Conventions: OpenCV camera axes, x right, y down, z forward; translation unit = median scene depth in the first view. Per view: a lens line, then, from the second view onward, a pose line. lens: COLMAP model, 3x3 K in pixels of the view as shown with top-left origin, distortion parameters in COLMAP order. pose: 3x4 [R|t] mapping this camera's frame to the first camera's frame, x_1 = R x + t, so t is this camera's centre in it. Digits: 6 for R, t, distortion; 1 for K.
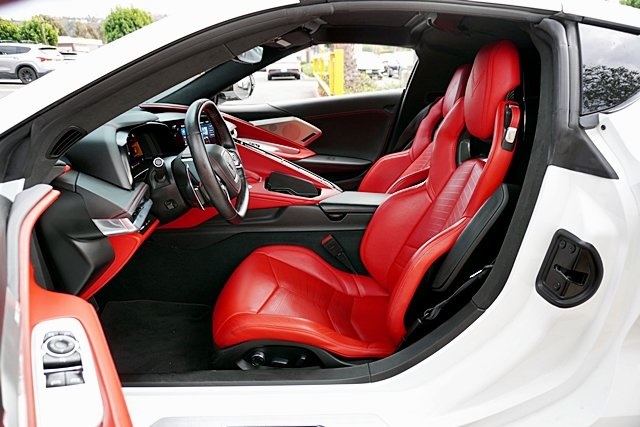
lens RADIAL K [[429.6, 0, 320.0], [0, 429.6, 213.5], [0, 0, 1]] dist [-0.046318, 0.030575]
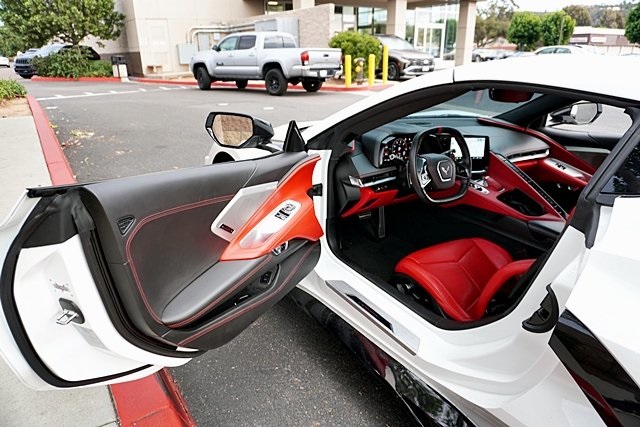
lens RADIAL K [[429.6, 0, 320.0], [0, 429.6, 213.5], [0, 0, 1]] dist [-0.046318, 0.030575]
pose [[0.506701, 0.314557, -0.802688, 0.669835], [-0.296439, 0.937859, 0.180399, -0.088225], [0.809554, 0.146540, 0.568461, -0.172328]]
